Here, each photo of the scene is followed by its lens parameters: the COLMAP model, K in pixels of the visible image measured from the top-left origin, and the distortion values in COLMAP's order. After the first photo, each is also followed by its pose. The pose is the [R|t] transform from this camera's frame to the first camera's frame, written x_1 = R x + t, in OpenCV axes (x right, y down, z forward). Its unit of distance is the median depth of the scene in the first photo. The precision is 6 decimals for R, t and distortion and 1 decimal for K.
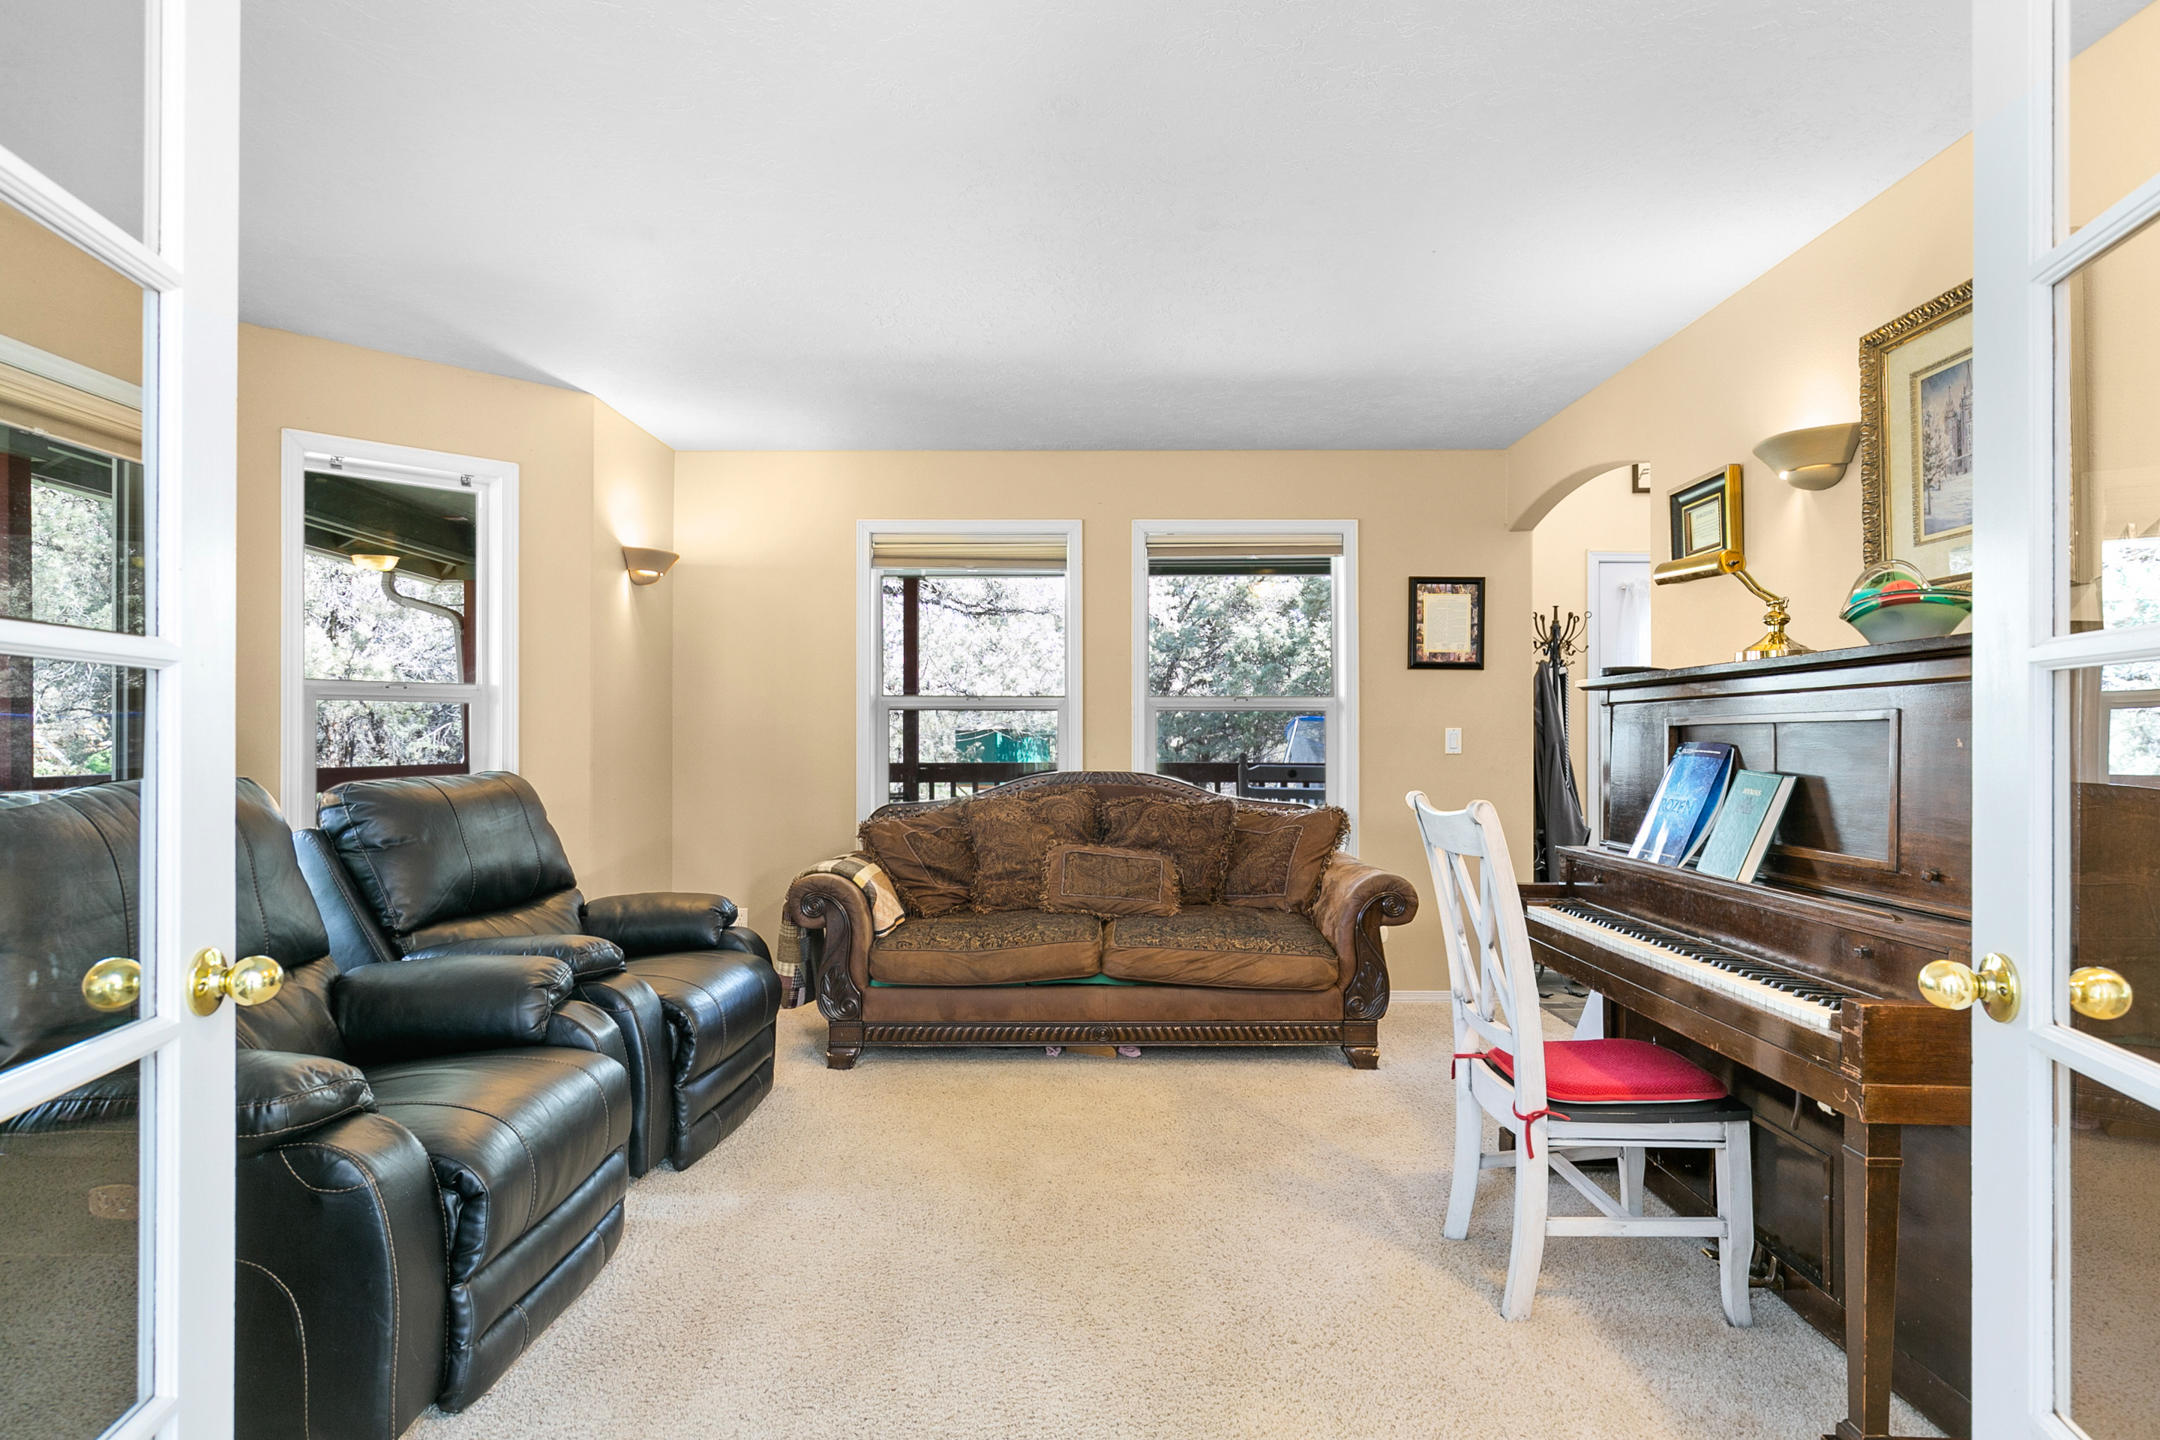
lens RADIAL K [[1179.1, 0, 1079.5], [0, 1179.1, 731.5], [0, 0, 1]] dist [0.005854, 0.000939]
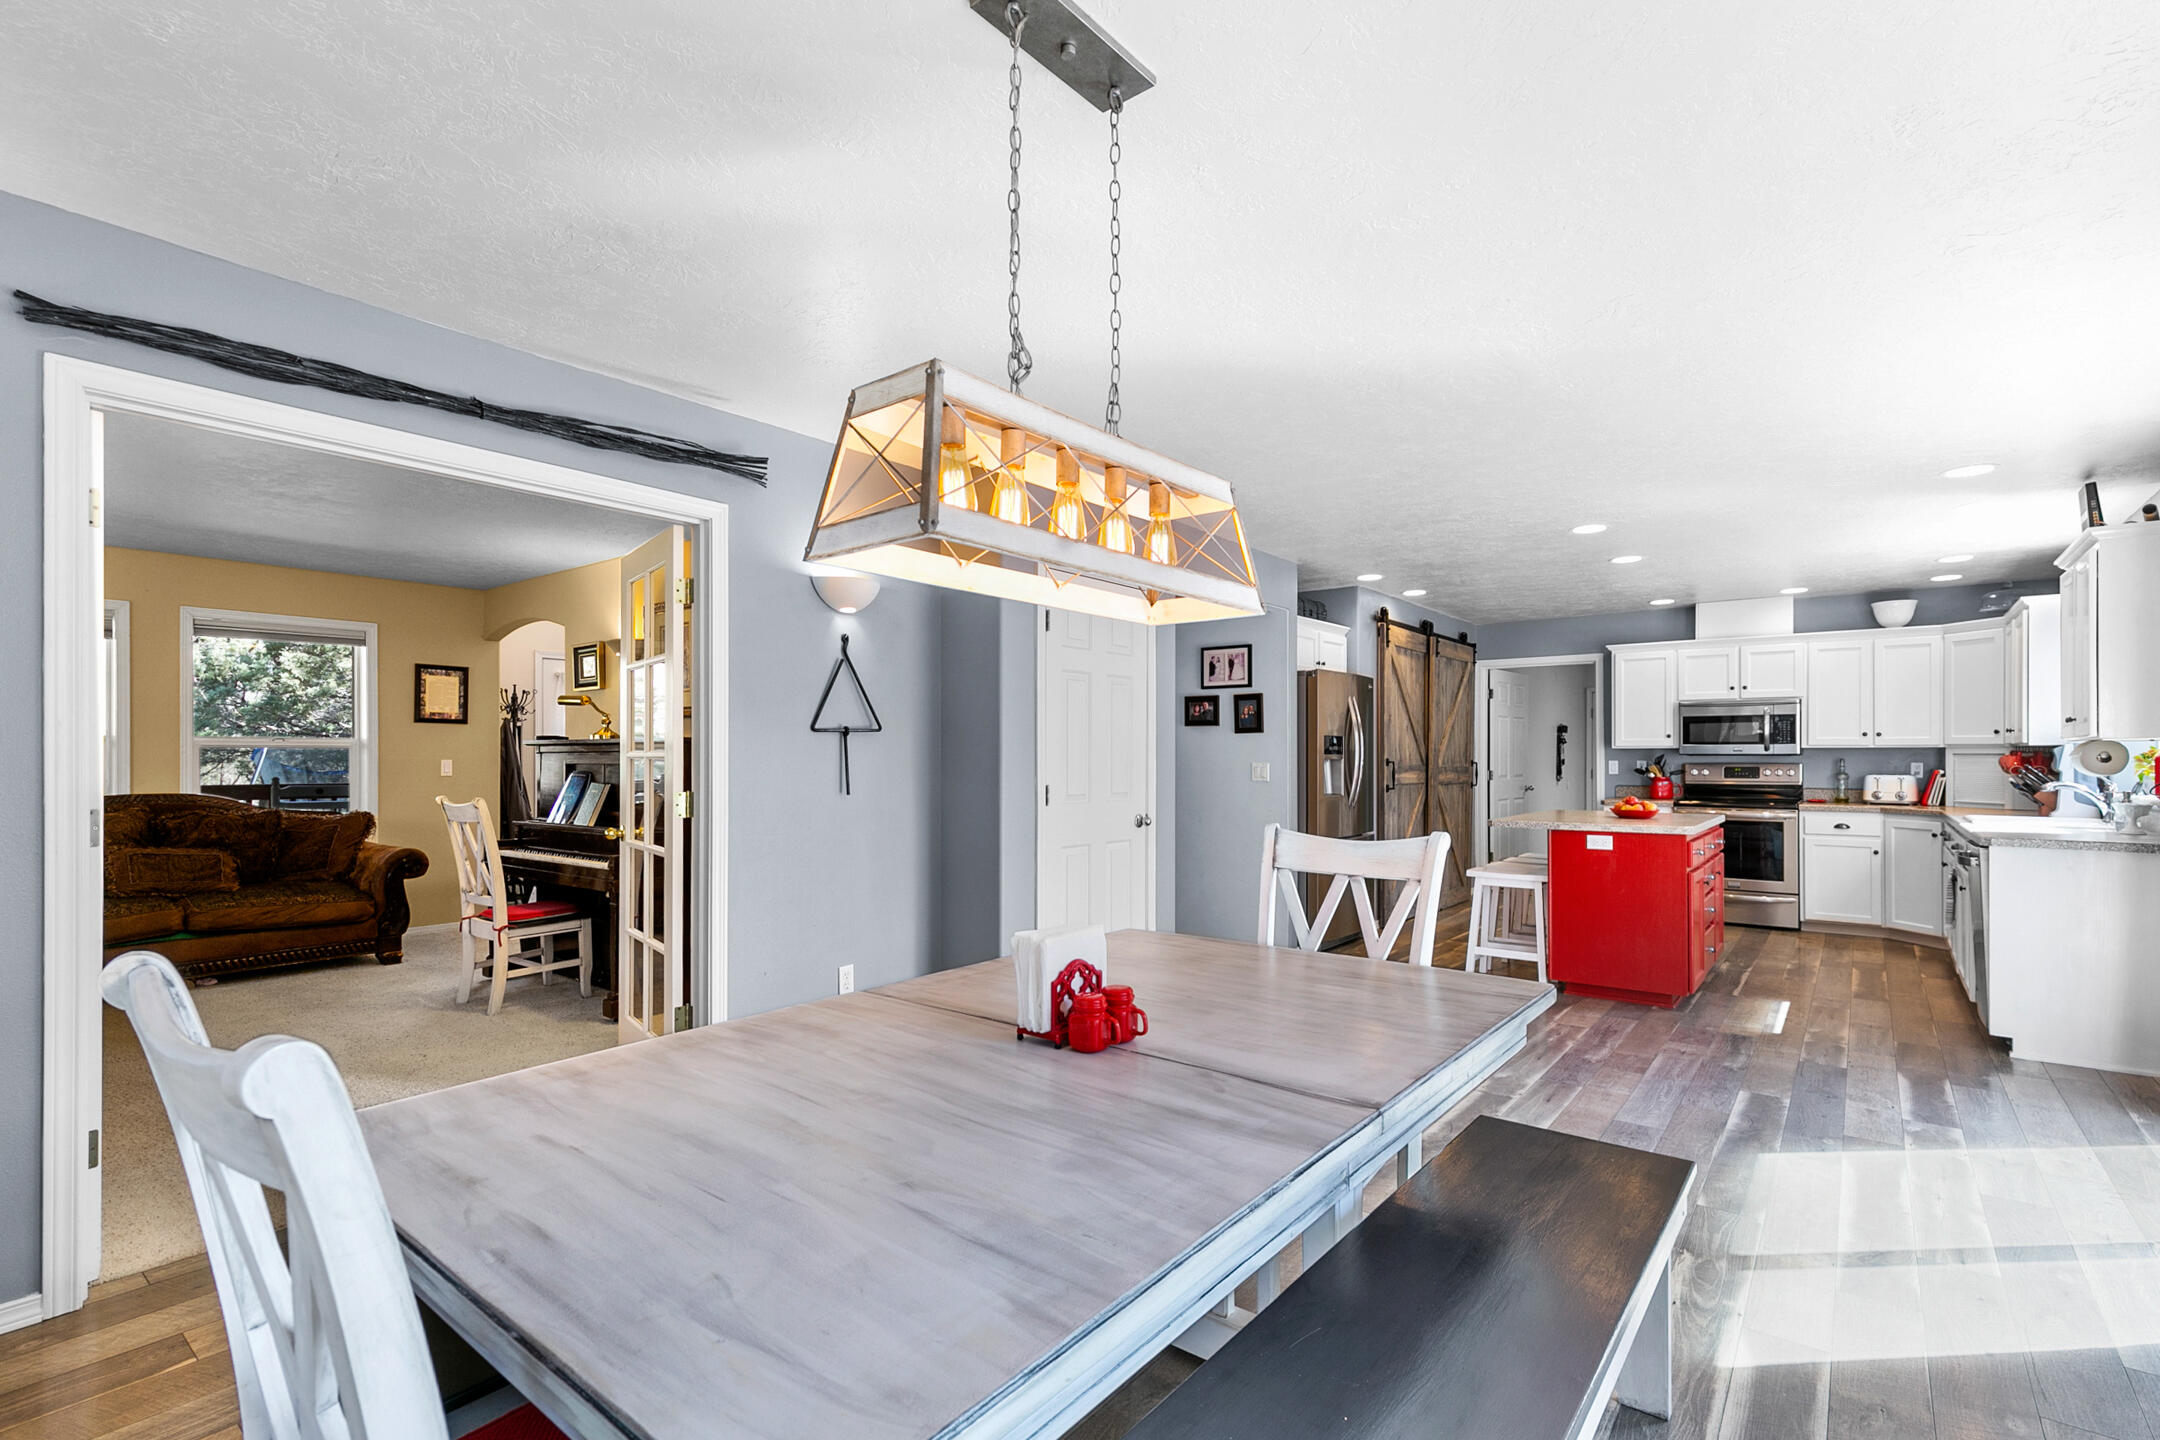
lens RADIAL K [[994.8, 0, 1073.1], [0, 994.8, 752.4], [0, 0, 1]] dist [0.000455, -0.000166]
pose [[0.627548, 0.000868, 0.778577, -0.231075], [-0.002420, 0.999997, 0.000835, -0.018672], [-0.778574, -0.002409, 0.627548, -0.586547]]
